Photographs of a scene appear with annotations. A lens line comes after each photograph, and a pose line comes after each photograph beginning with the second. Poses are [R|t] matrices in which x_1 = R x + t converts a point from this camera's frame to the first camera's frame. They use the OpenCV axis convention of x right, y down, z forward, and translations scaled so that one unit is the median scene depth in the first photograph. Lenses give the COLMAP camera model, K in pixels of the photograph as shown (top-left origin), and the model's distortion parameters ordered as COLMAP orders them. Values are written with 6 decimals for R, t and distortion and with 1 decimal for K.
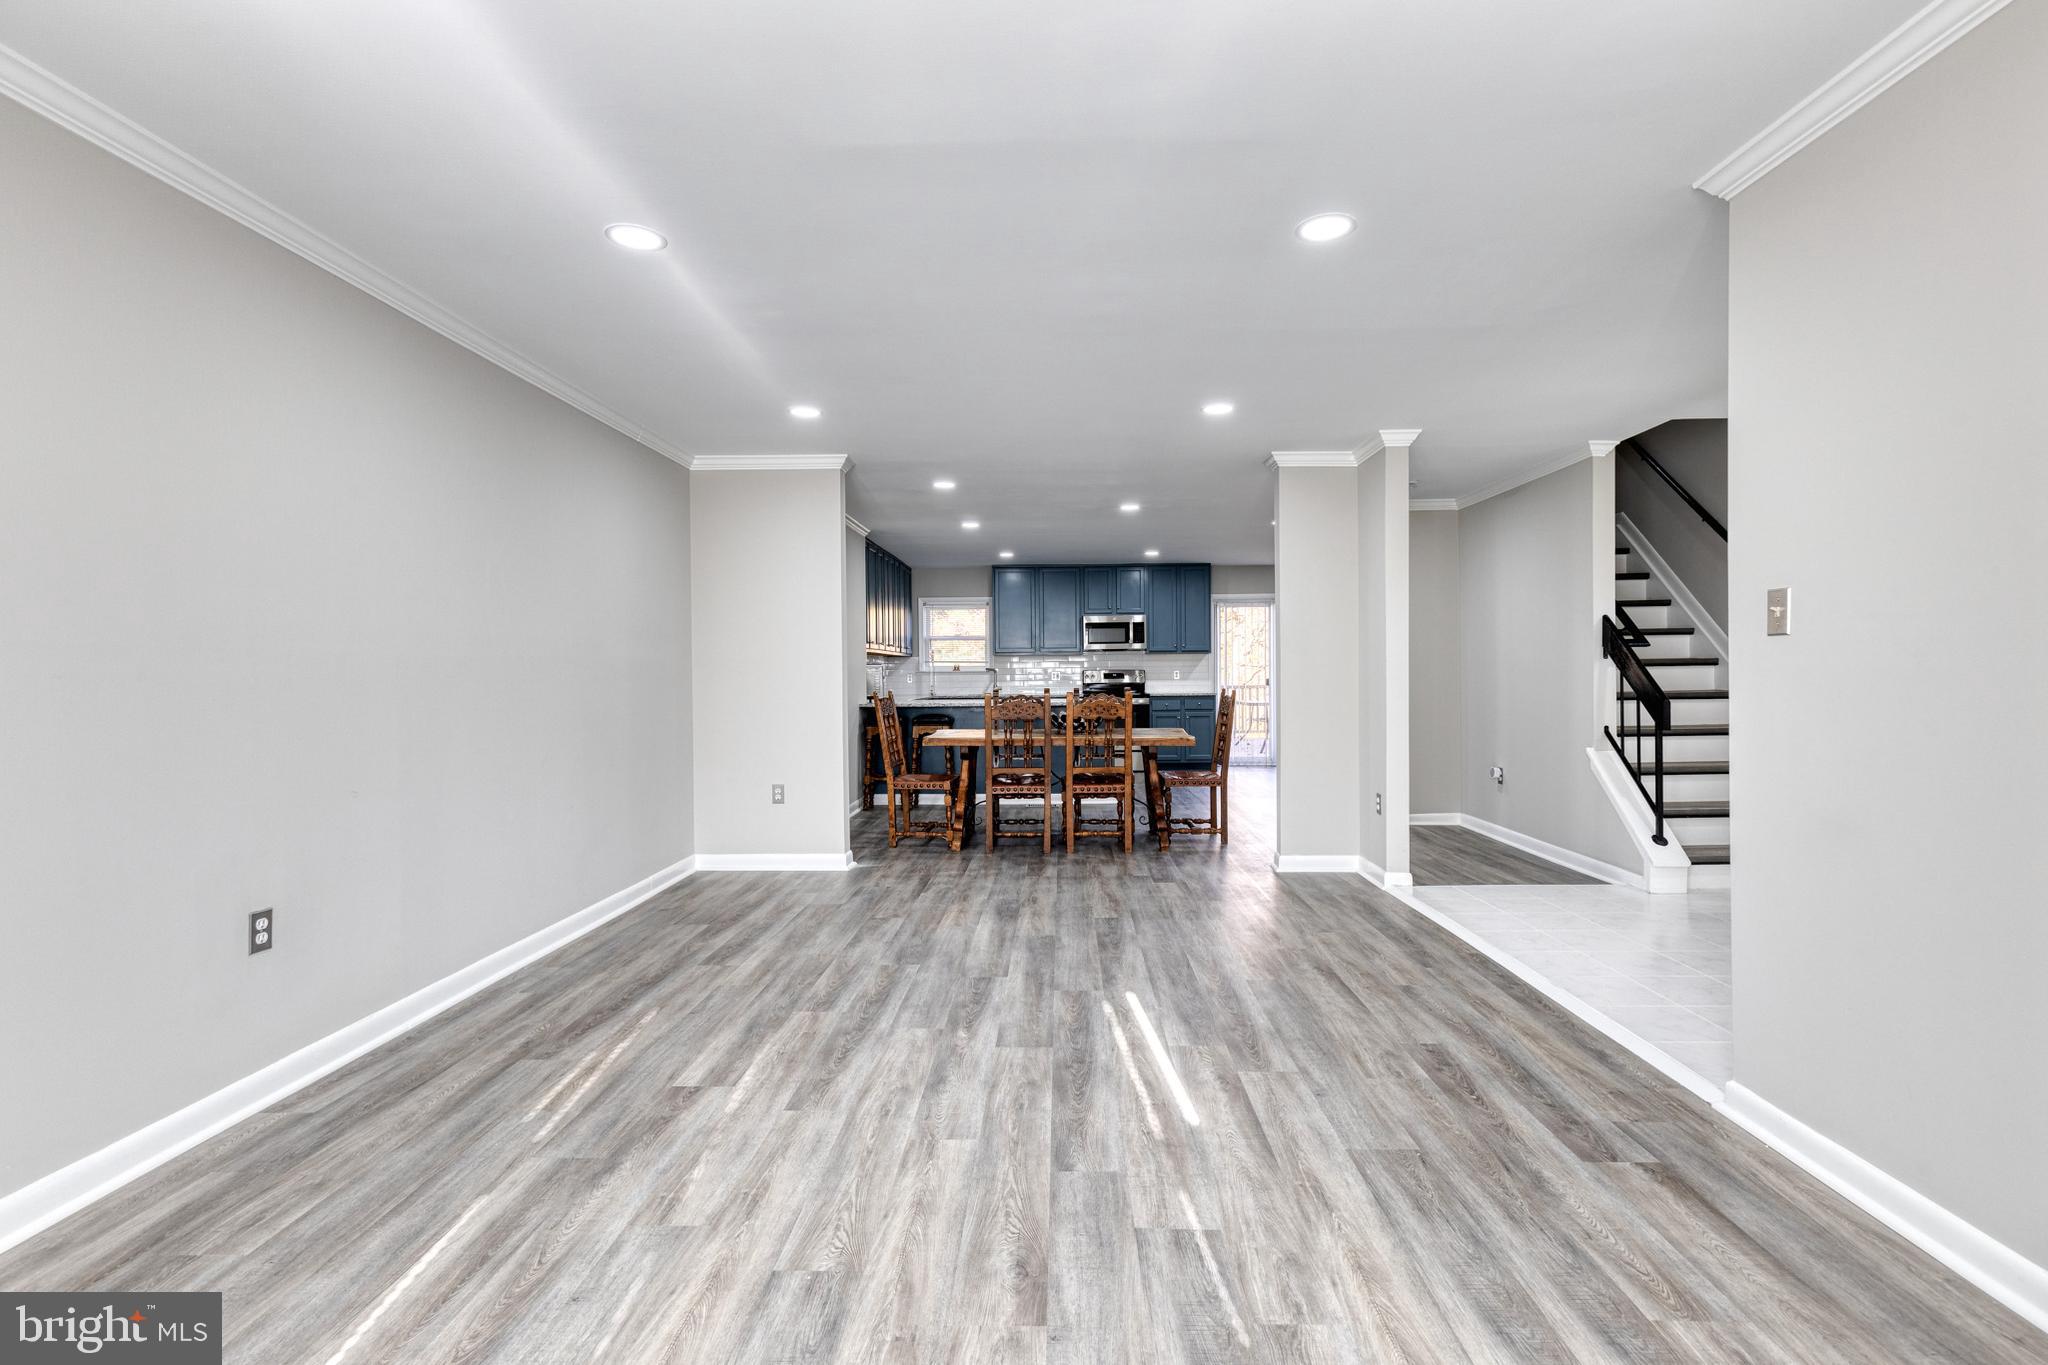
lens RADIAL K [[927.6, 0, 1034.1], [0, 927.6, 672.6], [0, 0, 1]] dist [0.011946, -0.002265]
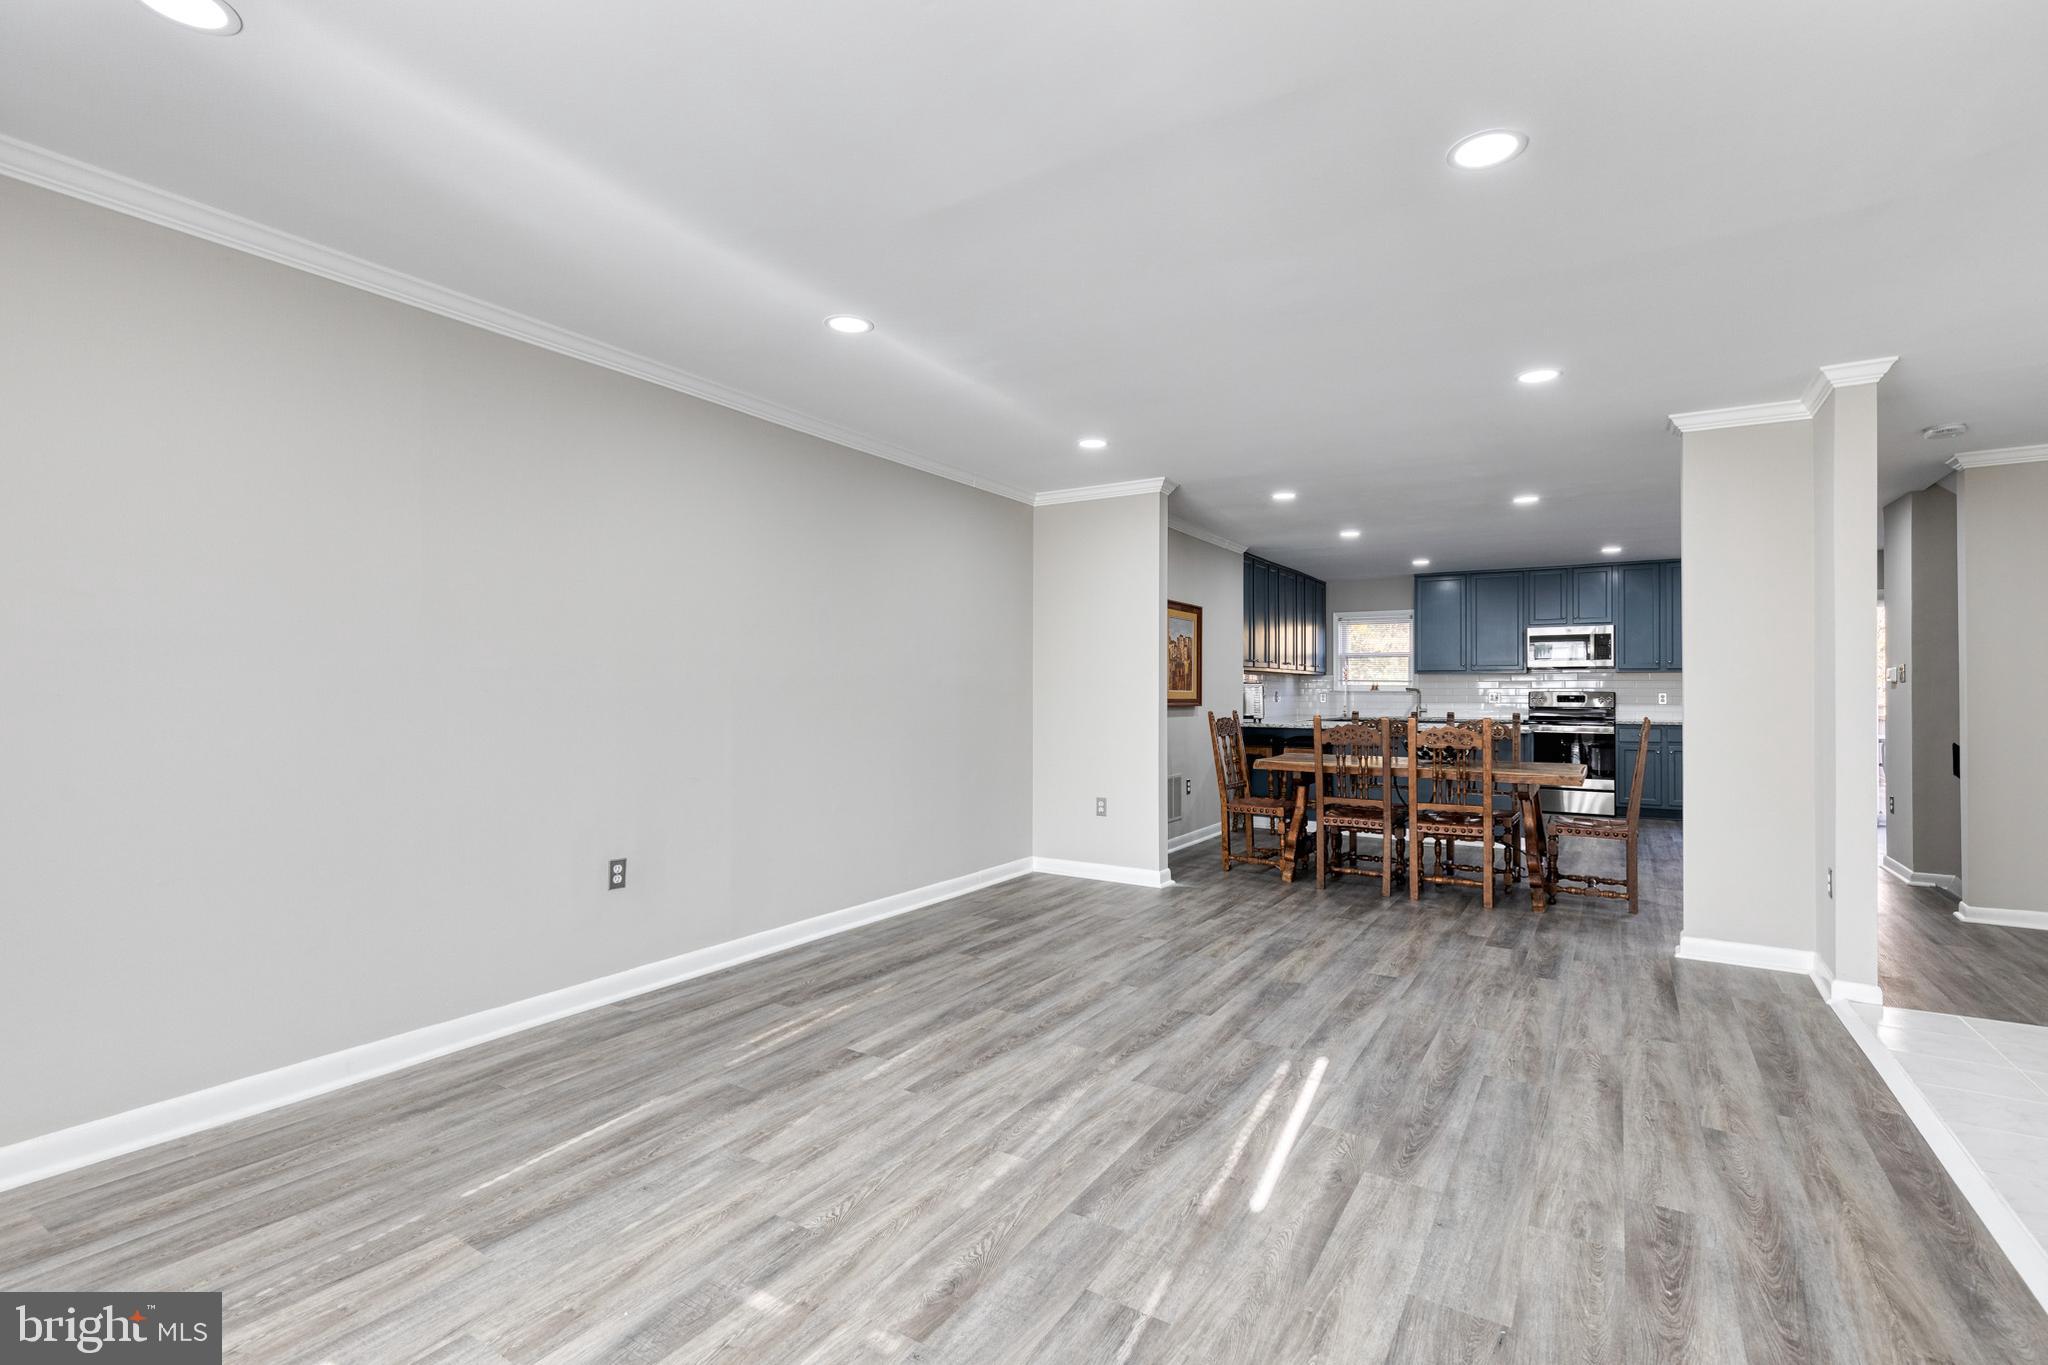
lens RADIAL K [[927.6, 0, 1029.4], [0, 927.6, 677.5], [0, 0, 1]] dist [0.011946, -0.002265]
pose [[0.860496, 0.003643, -0.509443, 0.305118], [-0.010162, 0.999898, -0.010014, -0.006876], [0.509355, 0.013794, 0.860446, 0.086215]]
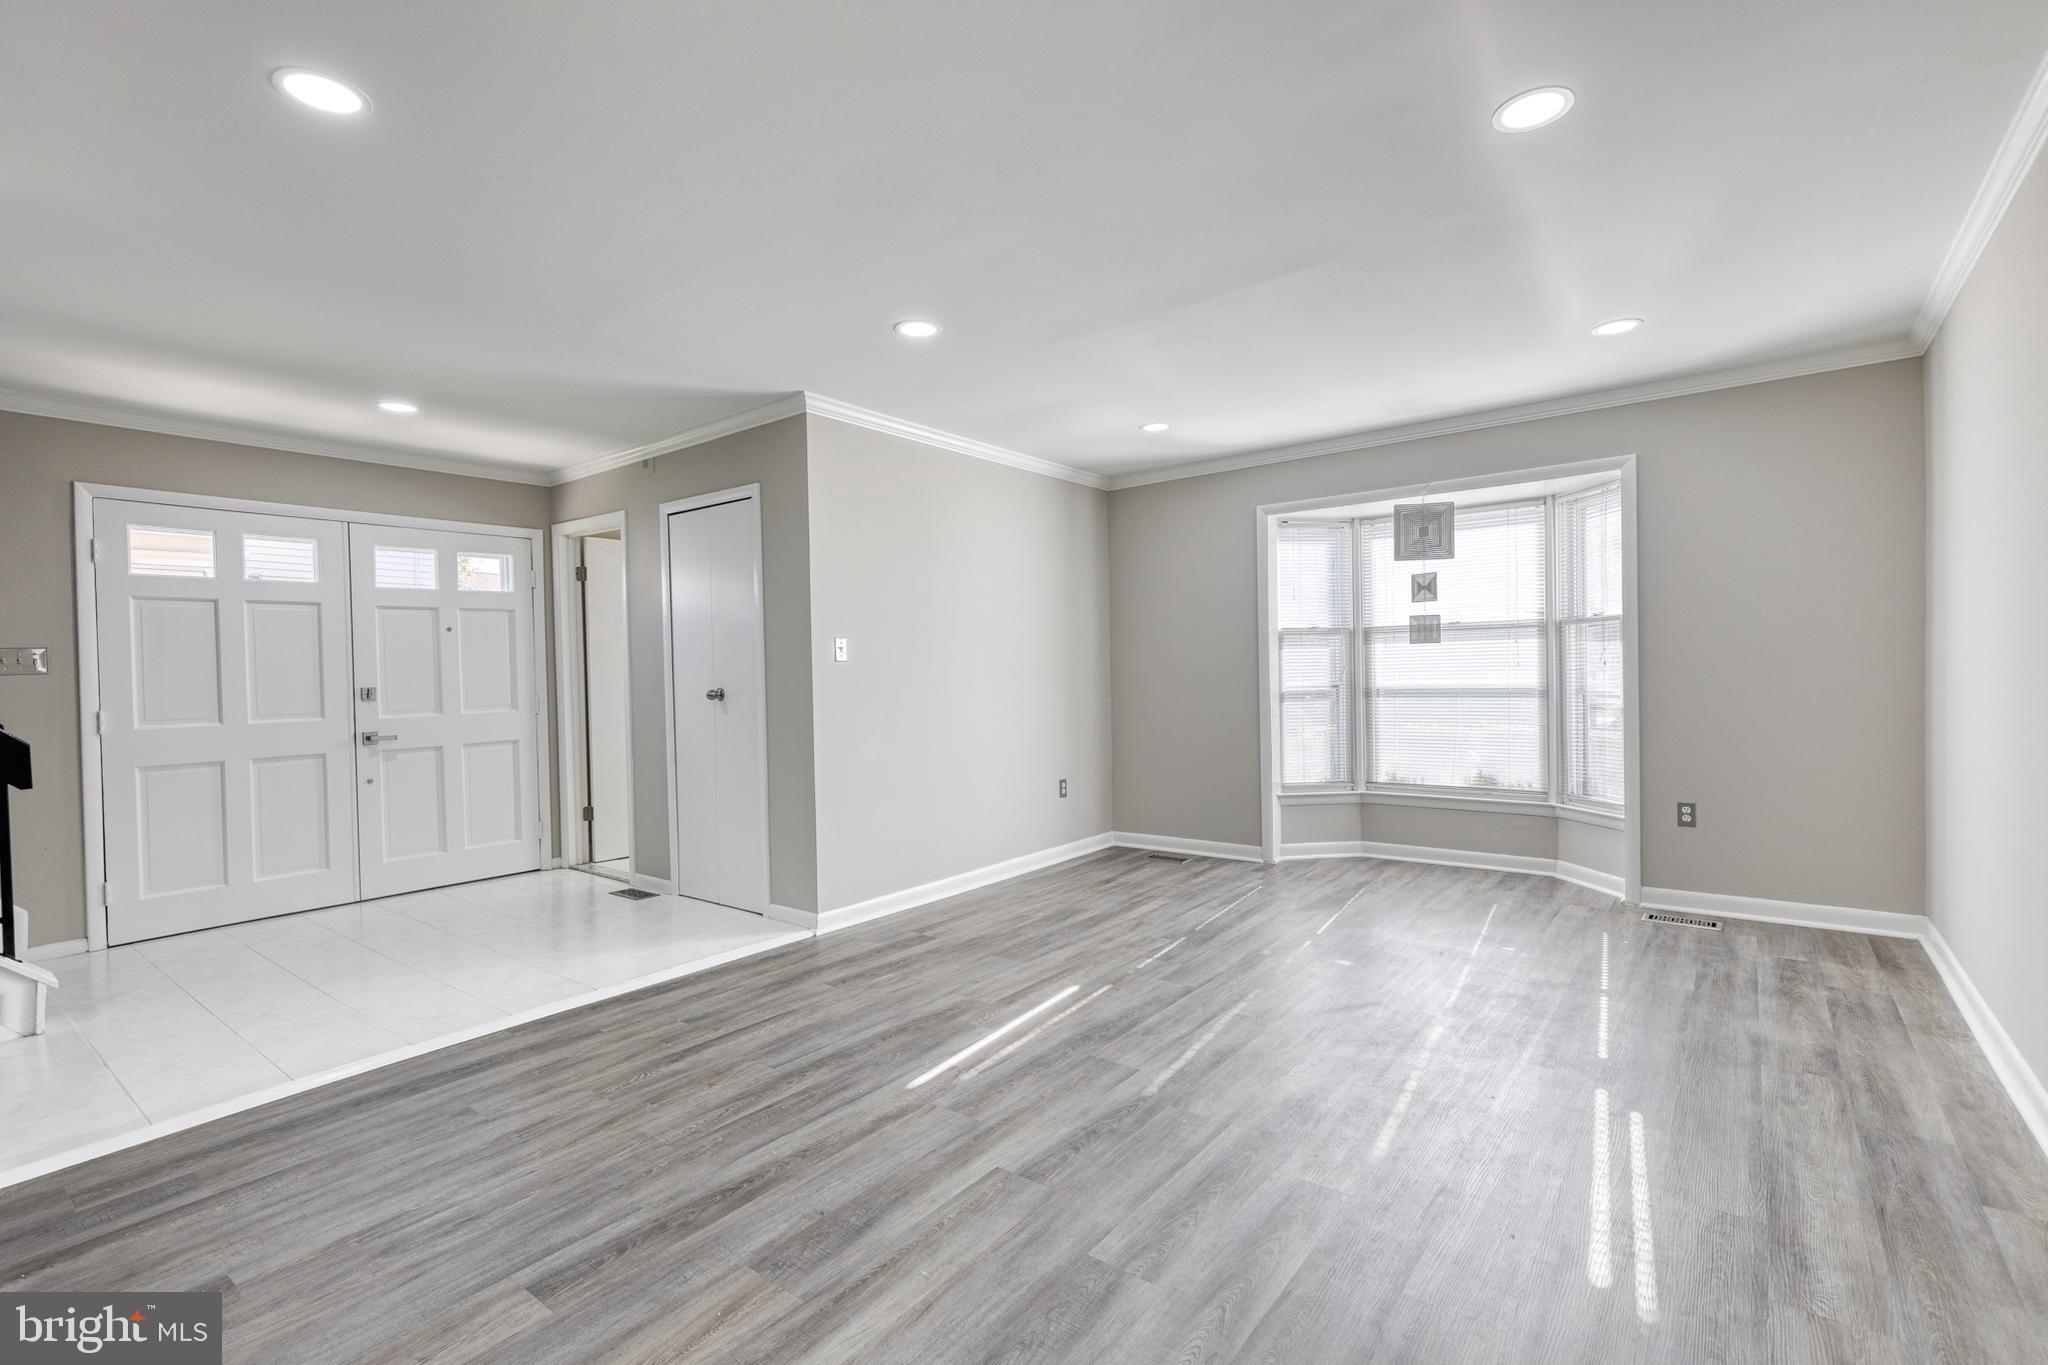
lens RADIAL K [[927.6, 0, 1038.9], [0, 927.6, 675.9], [0, 0, 1]] dist [0.011946, -0.002265]
pose [[-0.812072, 0.022843, 0.583110, -0.436099], [0.028309, 0.999599, 0.000266, 0.000509], [-0.582870, 0.016723, -0.812393, 1.534681]]
